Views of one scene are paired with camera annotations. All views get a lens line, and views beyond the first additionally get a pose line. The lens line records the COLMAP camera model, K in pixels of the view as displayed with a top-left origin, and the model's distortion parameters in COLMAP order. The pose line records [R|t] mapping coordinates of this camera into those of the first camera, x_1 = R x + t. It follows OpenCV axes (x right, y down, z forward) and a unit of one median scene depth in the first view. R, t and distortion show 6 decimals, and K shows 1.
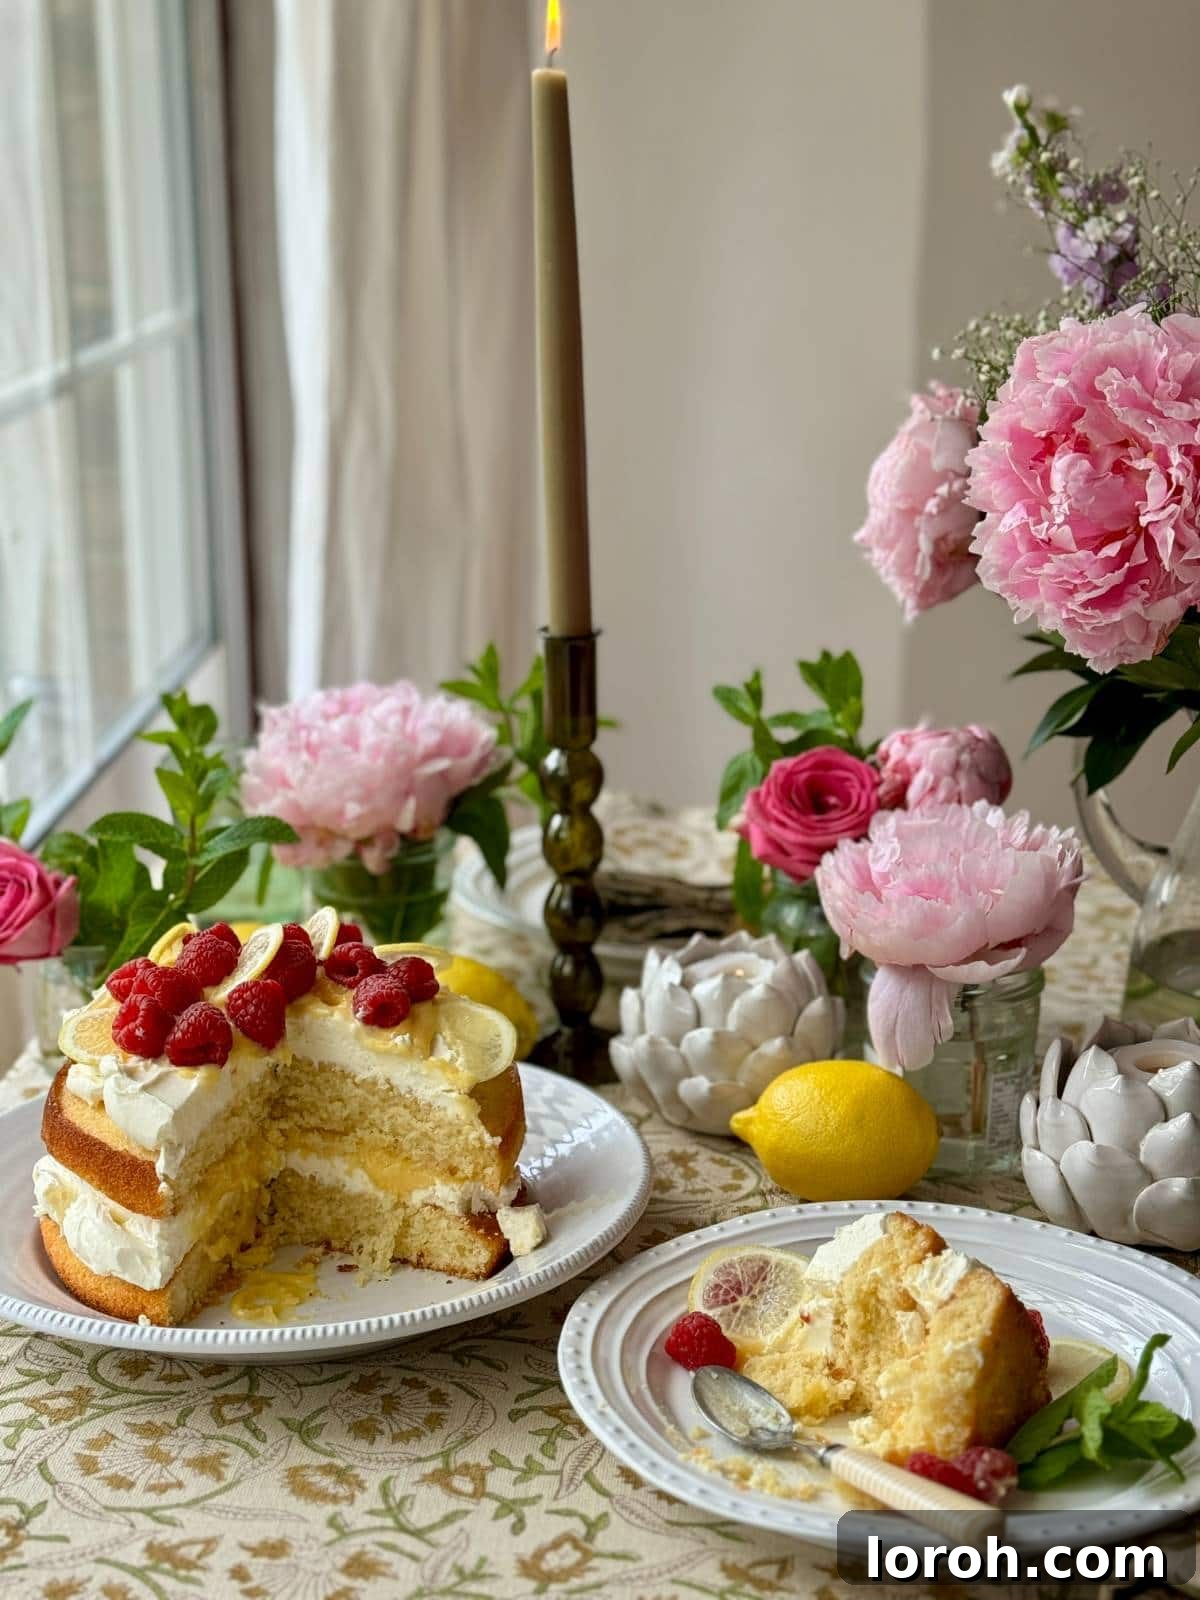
lens RADIAL K [[2658.1, 0, 600.0], [0, 2658.1, 800.0], [0, 0, 1]] dist [0.162395, -0.022337]
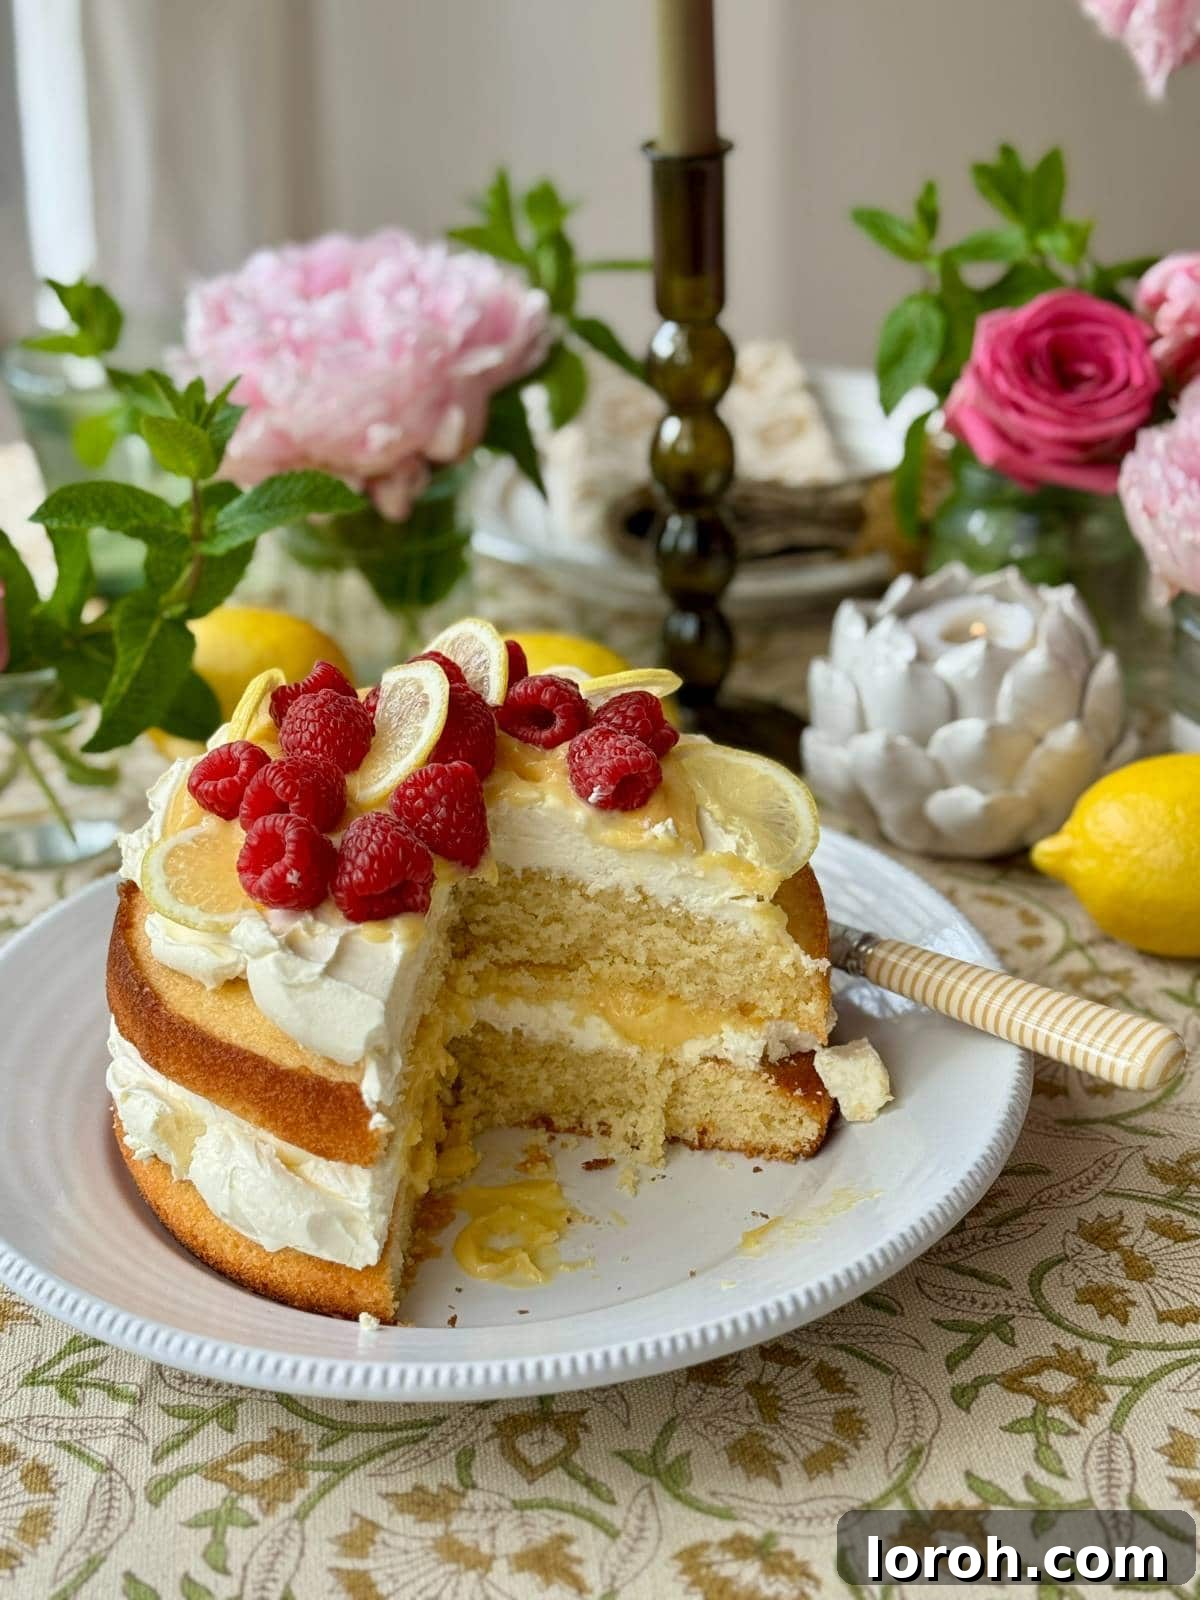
lens RADIAL K [[2658.1, 0, 600.0], [0, 2658.1, 800.0], [0, 0, 1]] dist [0.162395, -0.022337]
pose [[0.980931, -0.108748, 0.161083, -0.192183], [0.074089, 0.975454, 0.207366, -0.052924], [-0.179680, -0.191478, 0.964910, 0.372035]]
